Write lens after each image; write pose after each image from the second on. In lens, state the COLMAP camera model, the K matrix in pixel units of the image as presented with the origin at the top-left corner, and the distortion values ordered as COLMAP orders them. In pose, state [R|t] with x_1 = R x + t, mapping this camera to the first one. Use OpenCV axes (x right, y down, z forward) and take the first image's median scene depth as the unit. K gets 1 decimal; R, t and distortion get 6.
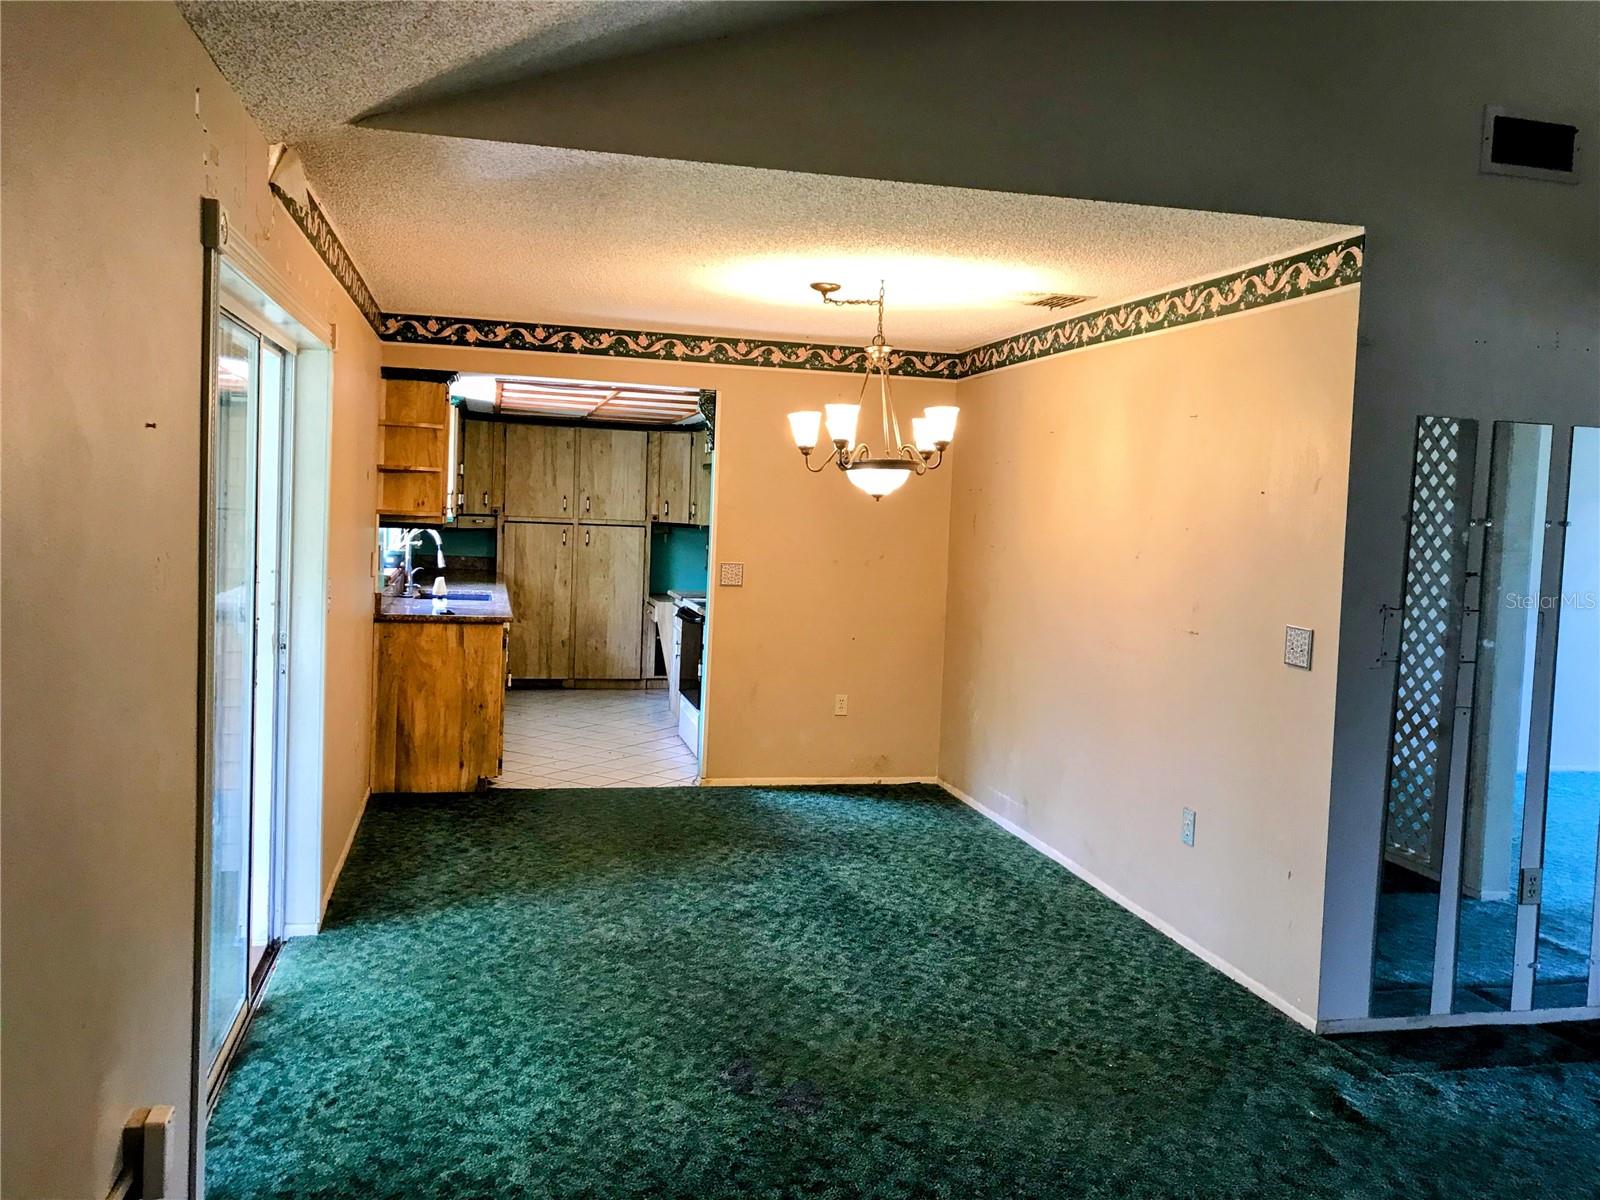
lens RADIAL K [[1306.0, 0, 804.4], [0, 1306.0, 581.0], [0, 0, 1]] dist [0.029046, -0.019122]
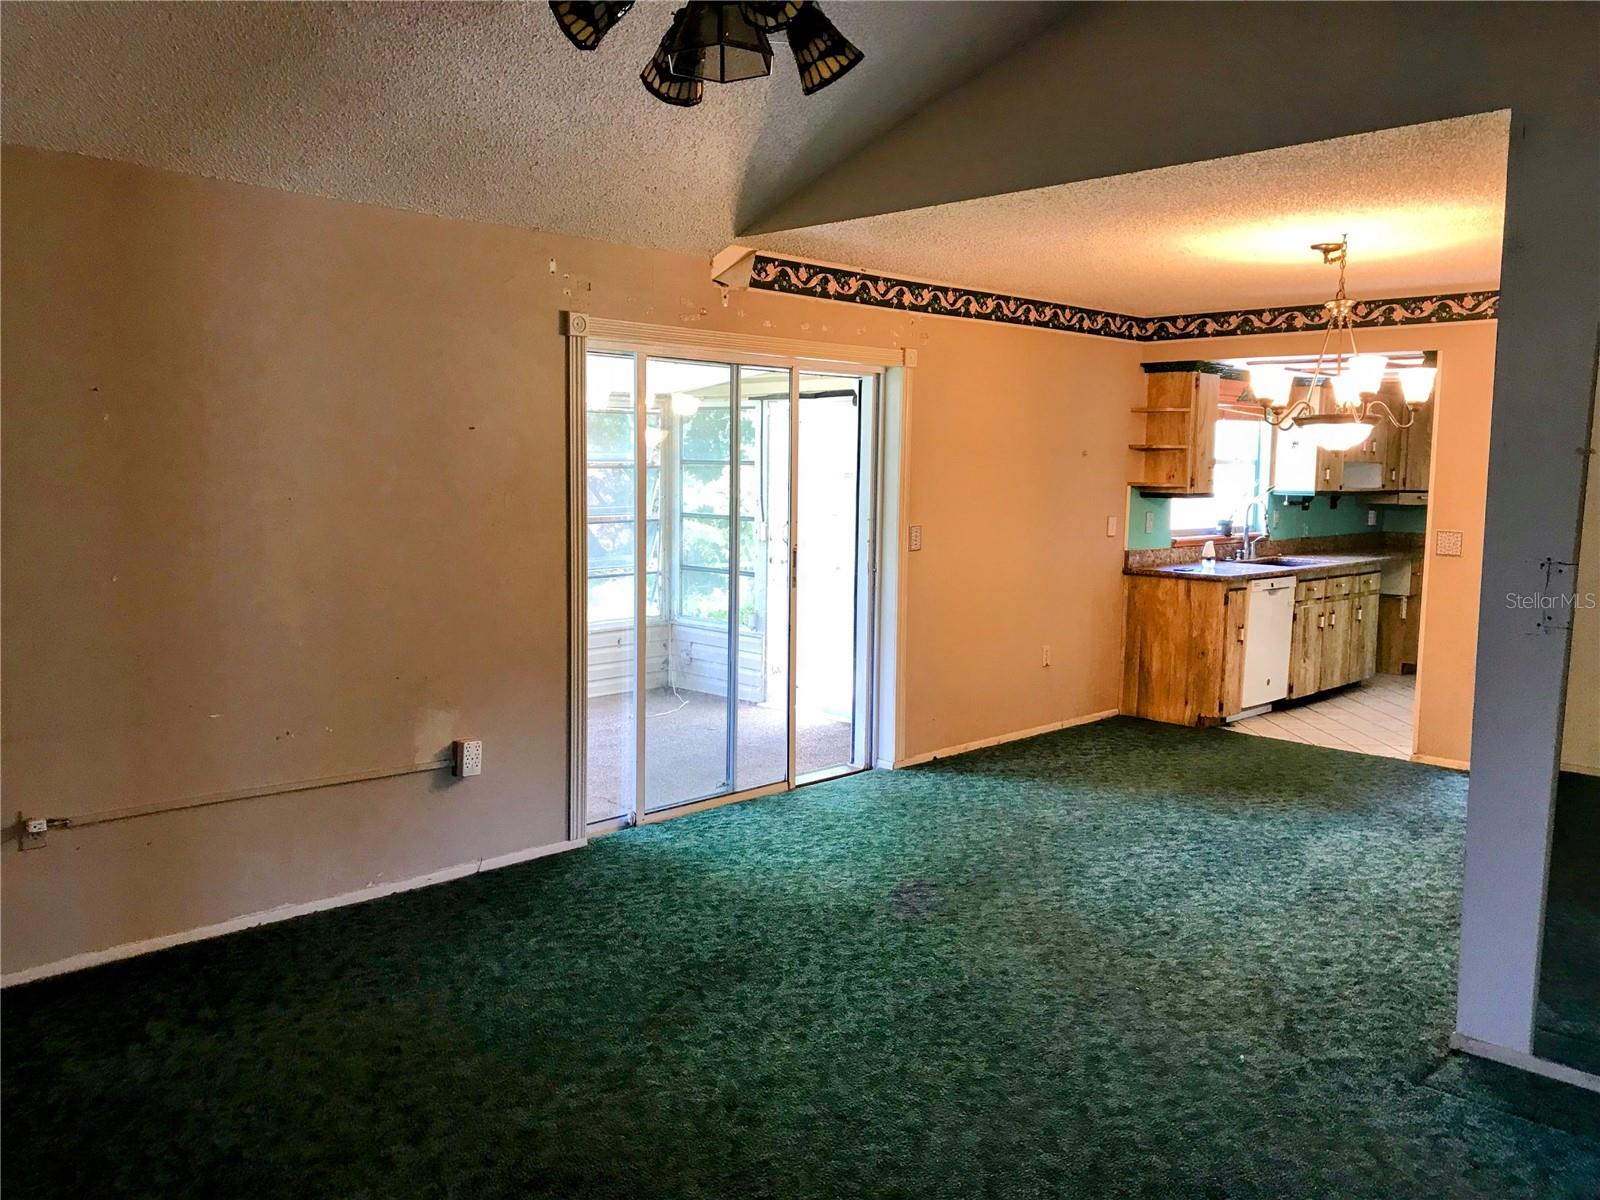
lens RADIAL K [[1304.8, 0, 797.1], [0, 1304.8, 588.7], [0, 0, 1]] dist [0.030743, -0.014473]
pose [[0.525886, 0.048585, -0.849166, 0.810198], [-0.042352, 0.998625, 0.030907, 0.029530], [0.849500, 0.019711, 0.527220, 0.149356]]
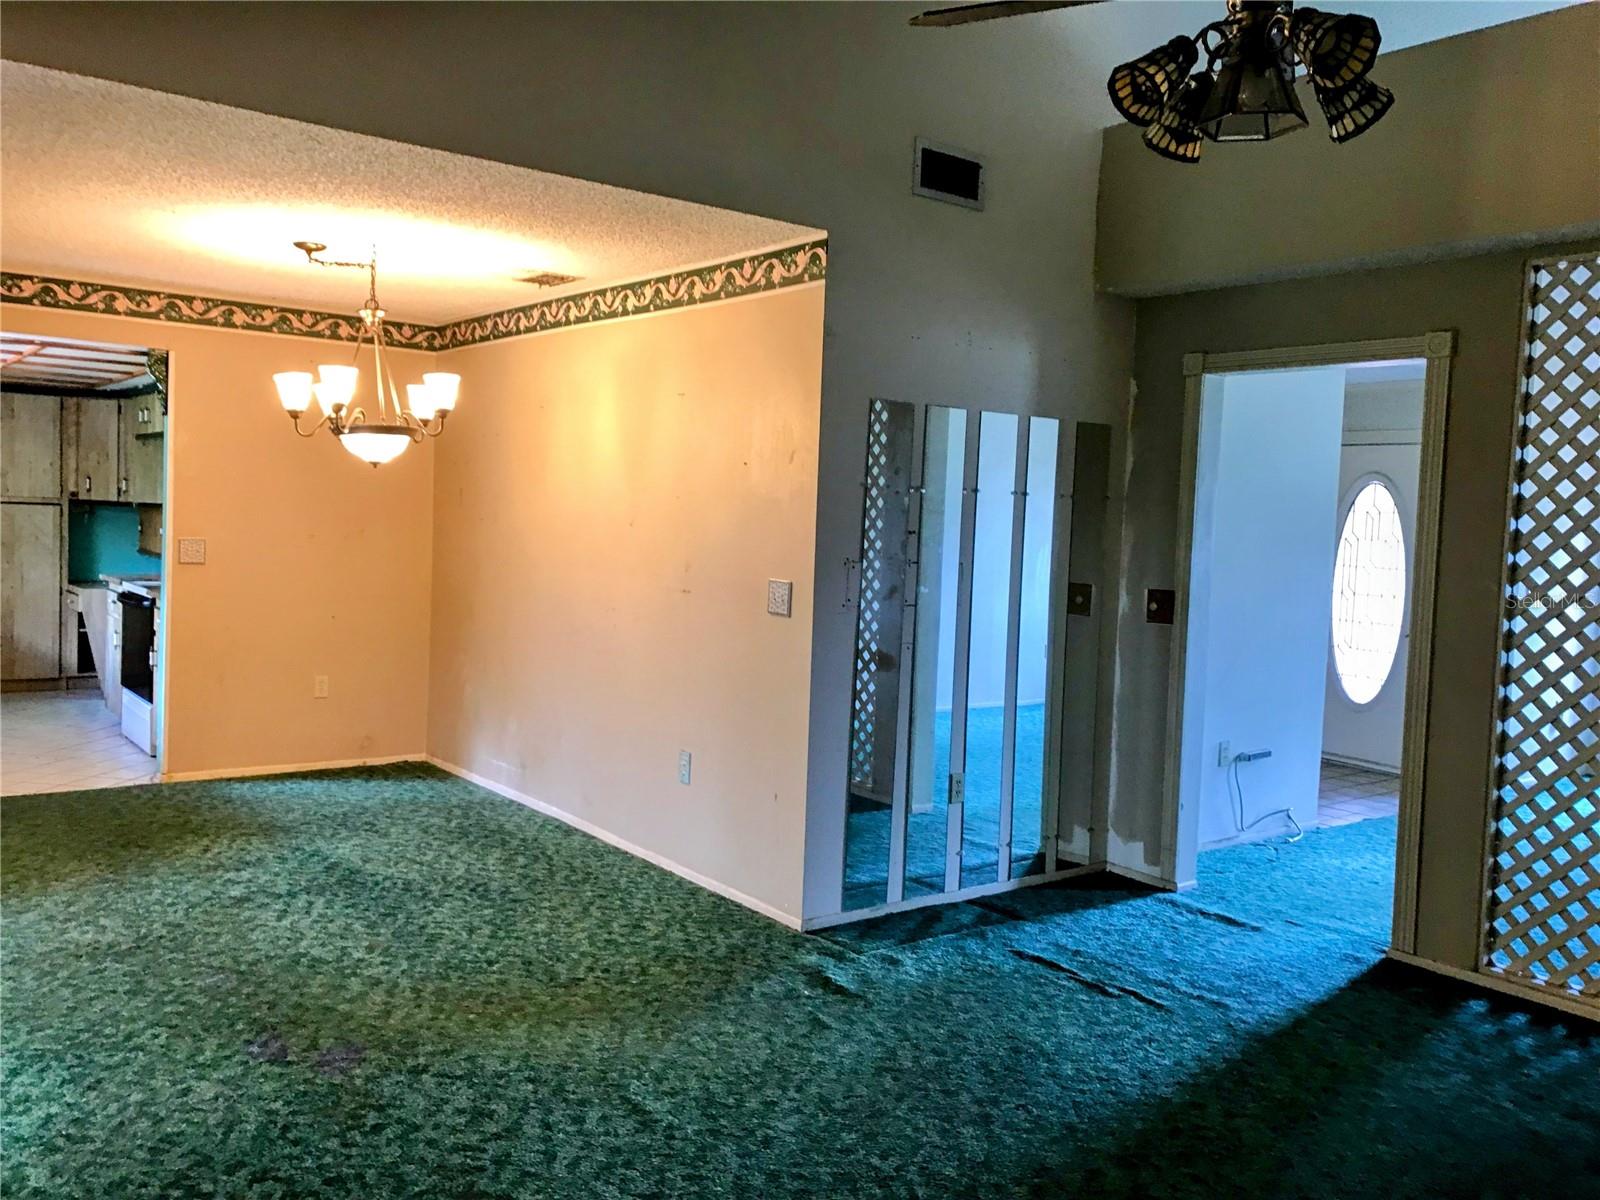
lens RADIAL K [[1304.8, 0, 797.1], [0, 1304.8, 588.7], [0, 0, 1]] dist [0.030743, -0.014473]
pose [[0.915048, -0.025101, 0.402562, -0.061553], [0.019462, 0.999647, 0.018093, 0.020943], [-0.402874, -0.008722, 0.915214, -0.041225]]
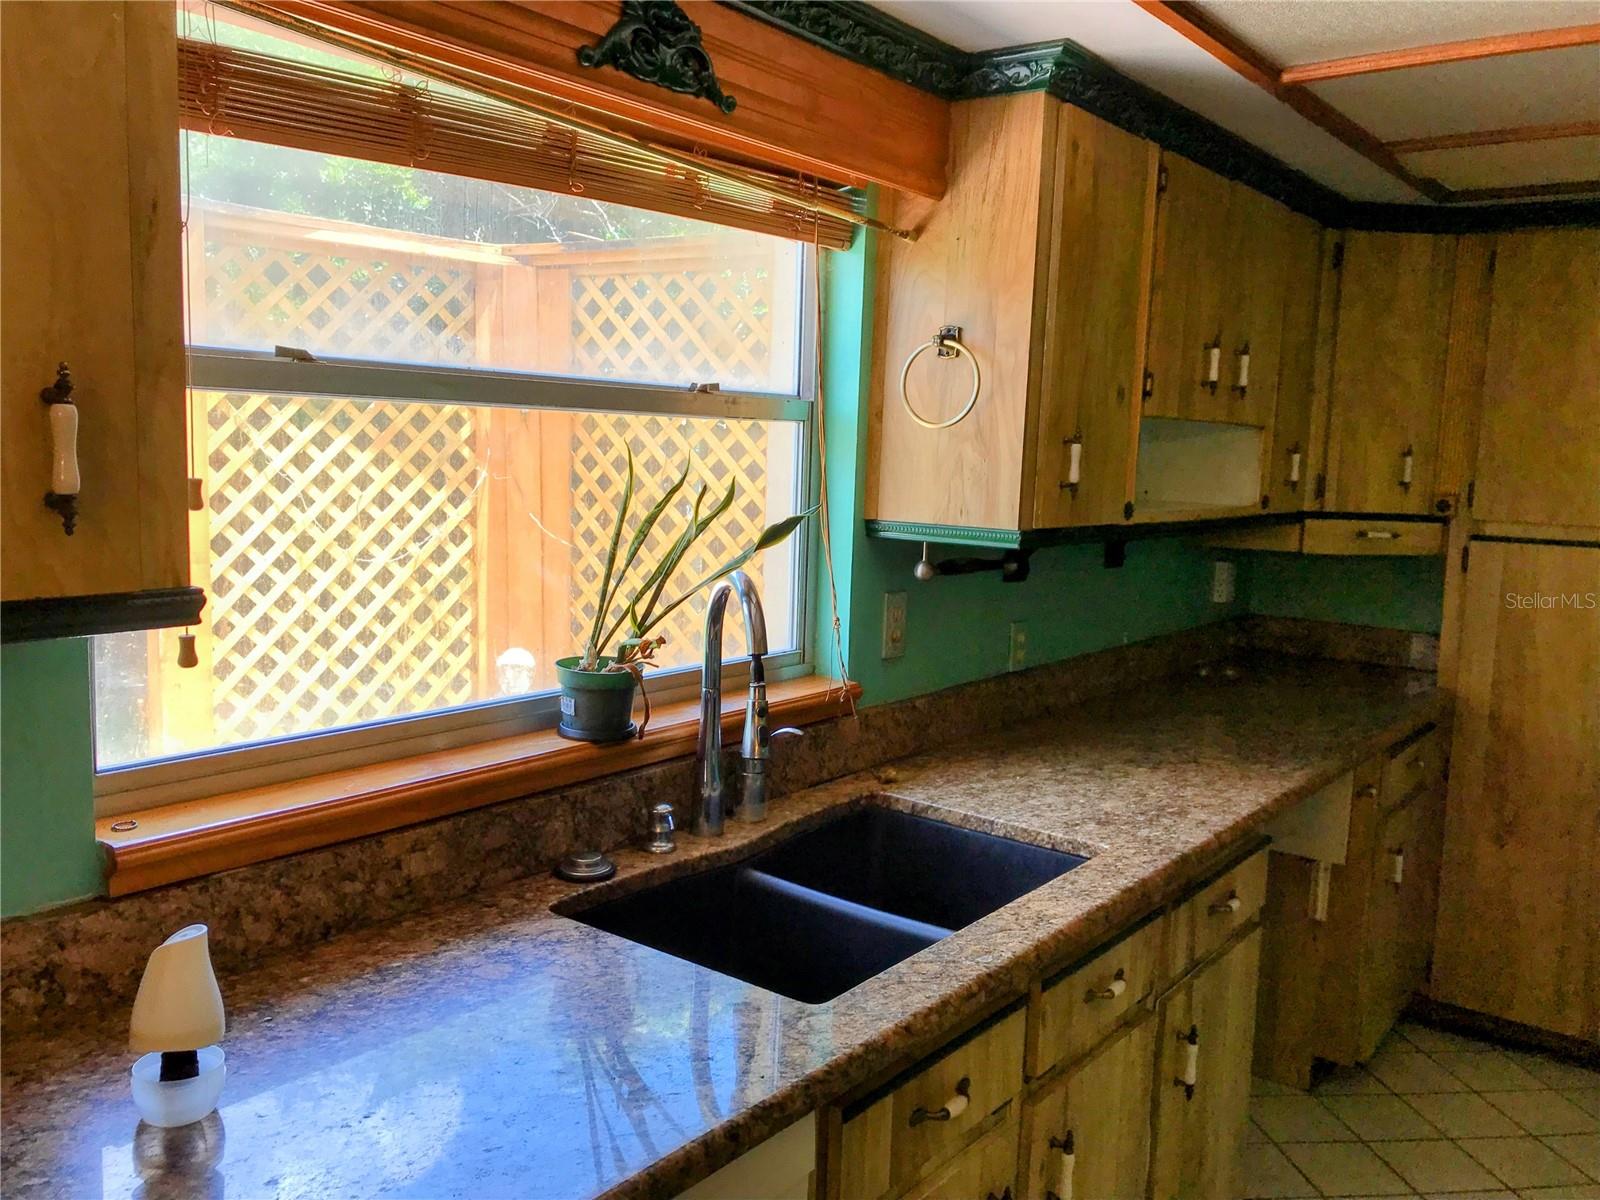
lens RADIAL K [[1307.7, 0, 802.6], [0, 1307.7, 594.6], [0, 0, 1]] dist [0.025221, -0.013285]
pose [[0.621386, 0.072491, -0.780144, -0.170369], [-0.053857, 0.997307, 0.049773, -0.089508], [0.781652, 0.011088, 0.623617, 1.538110]]
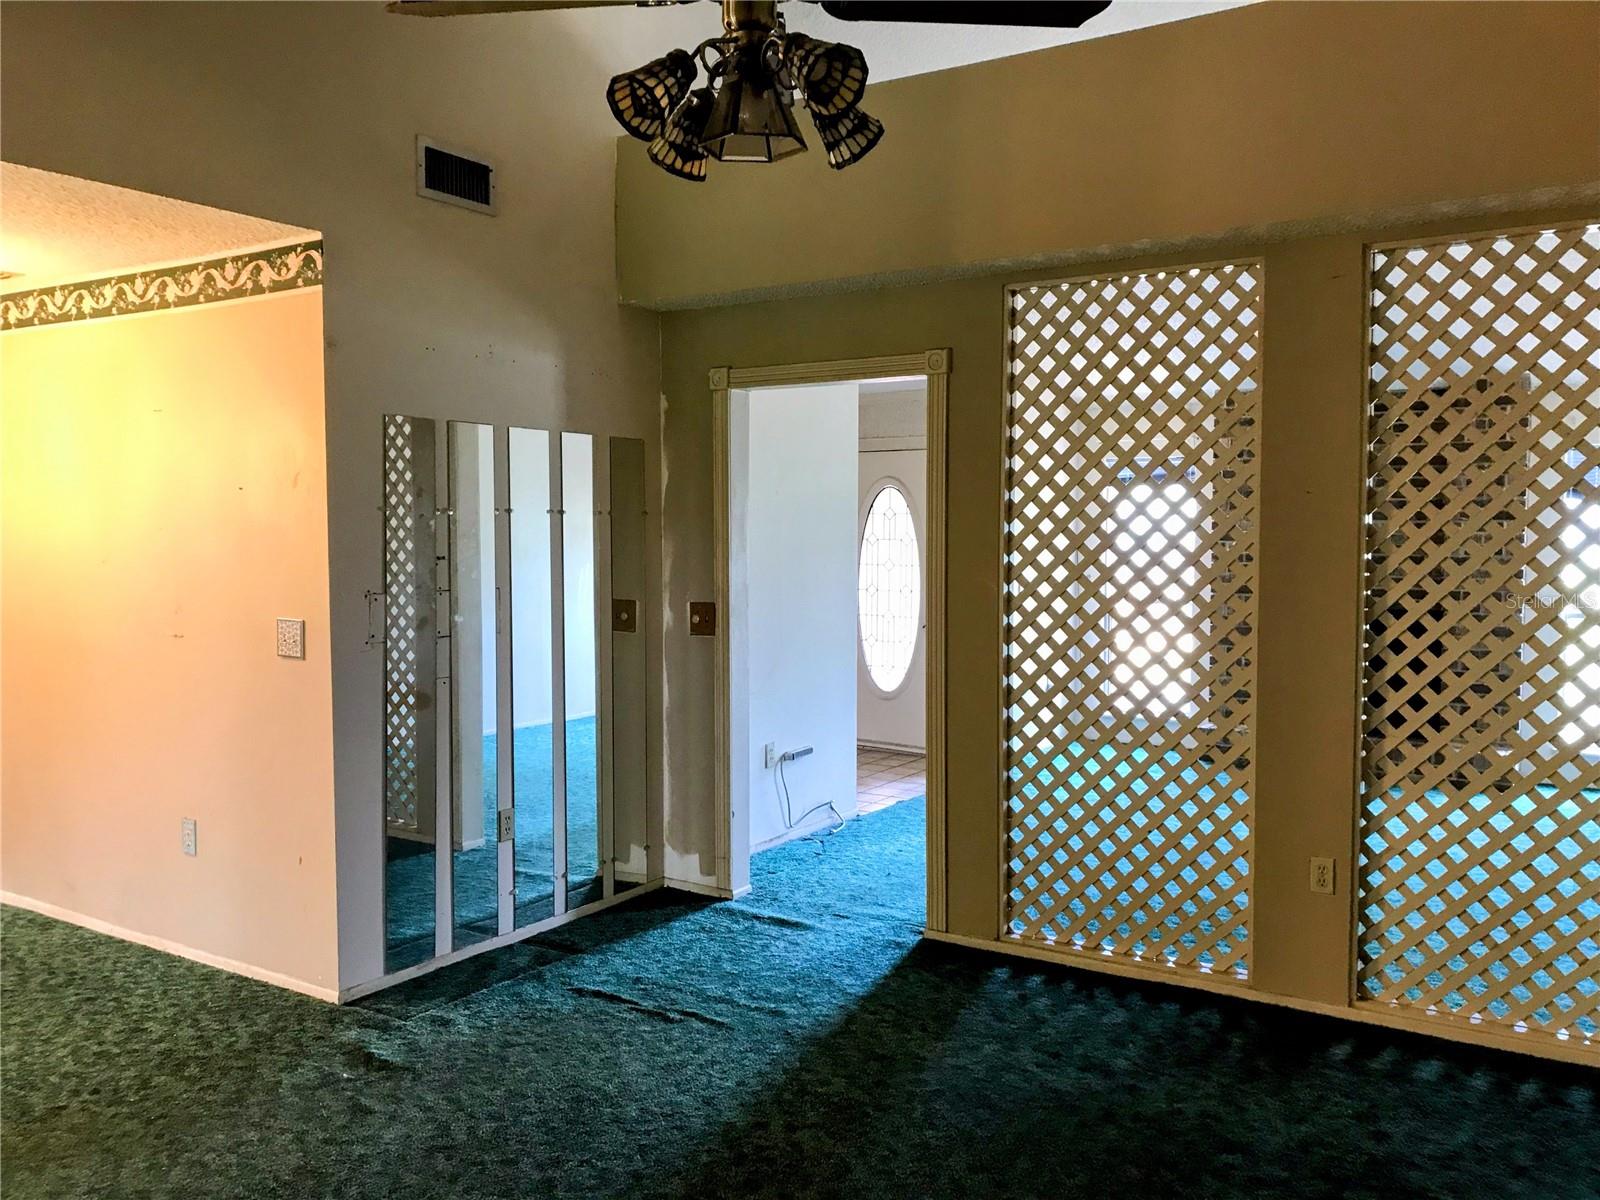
lens RADIAL K [[1311.5, 0, 791.8], [0, 1311.5, 601.0], [0, 0, 1]] dist [0.027319, -0.006305]
pose [[0.728522, -0.076461, 0.680742, -0.034253], [0.068408, 0.996904, 0.038762, 0.007651], [-0.681598, 0.018329, 0.731497, -0.017806]]
